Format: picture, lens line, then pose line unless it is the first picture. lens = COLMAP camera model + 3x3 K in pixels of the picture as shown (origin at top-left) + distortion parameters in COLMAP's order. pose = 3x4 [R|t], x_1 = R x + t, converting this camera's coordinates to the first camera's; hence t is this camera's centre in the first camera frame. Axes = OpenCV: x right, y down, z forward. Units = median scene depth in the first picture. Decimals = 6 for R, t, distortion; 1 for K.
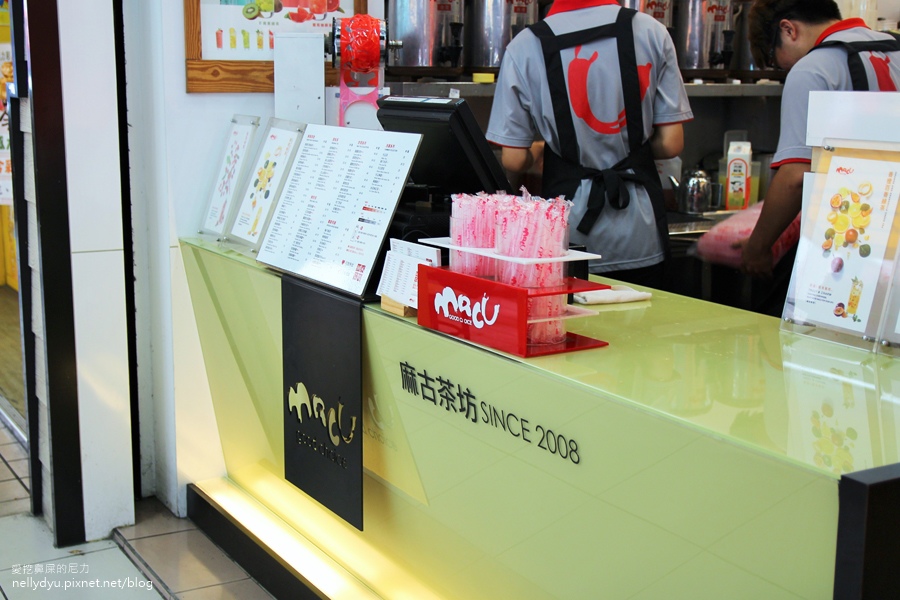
lens RADIAL K [[1258.3, 0, 448.6], [0, 1258.3, 309.5], [0, 0, 1]] dist [-0.015583, 0.302695]
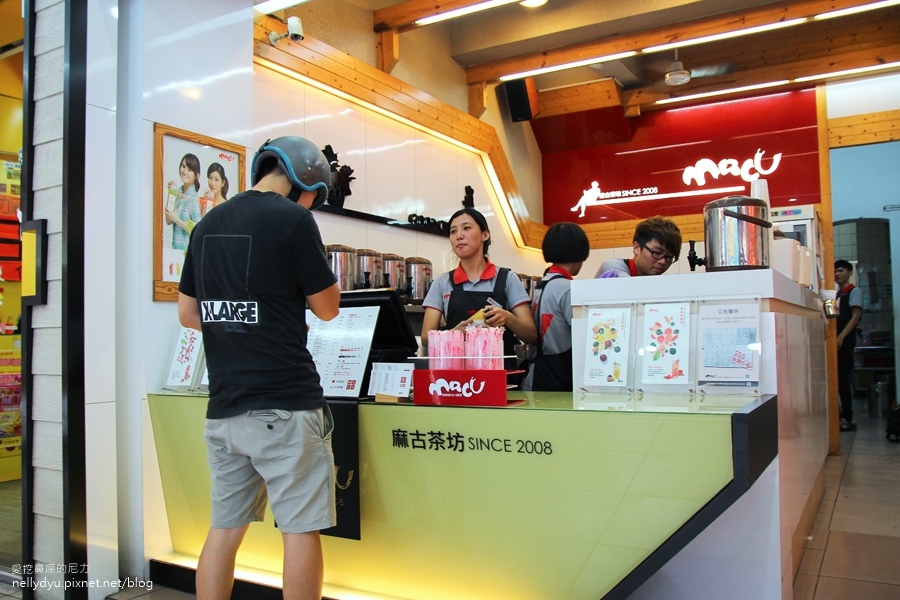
lens RADIAL K [[761.6, 0, 450.0], [0, 761.6, 300.0], [0, 0, 1]] dist [-0.119398, 0.118297]
pose [[0.870819, -0.000687, 0.491603, -0.515404], [0.116724, 0.971691, -0.205407, 0.096650], [-0.477545, 0.236254, 0.846247, 0.027083]]
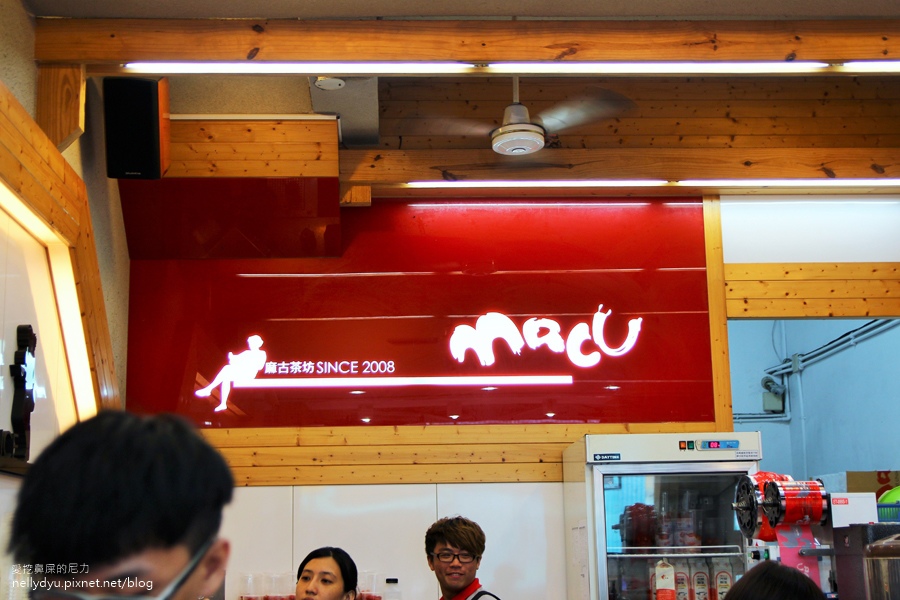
lens RADIAL K [[1258.3, 0, 448.6], [0, 1258.3, 309.5], [0, 0, 1]] dist [-0.015583, 0.302695]
pose [[0.466474, 0.155354, 0.870785, -0.336000], [0.186989, 0.944887, -0.268744, -0.300640], [-0.864544, 0.288190, 0.411716, 0.985094]]
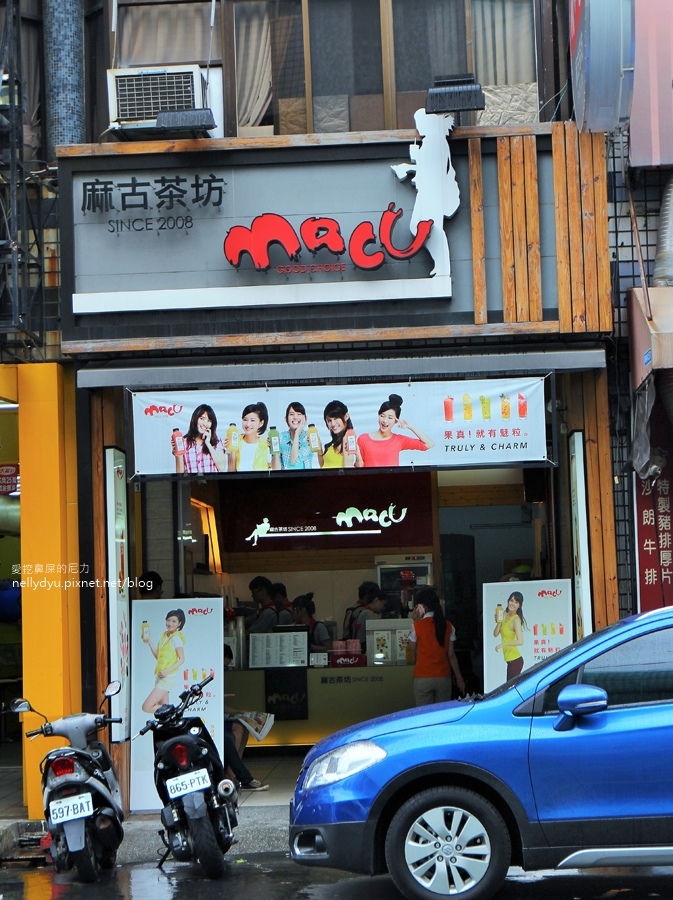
lens RADIAL K [[1946.5, 0, 369.9], [0, 1946.5, 450.5], [0, 0, 1]] dist [0.037002, 0.202981]
pose [[0.537788, 0.047232, 0.841756, -6.627294], [0.192830, 0.965072, -0.177348, 0.594555], [-0.820732, 0.257691, 0.509896, -3.371052]]
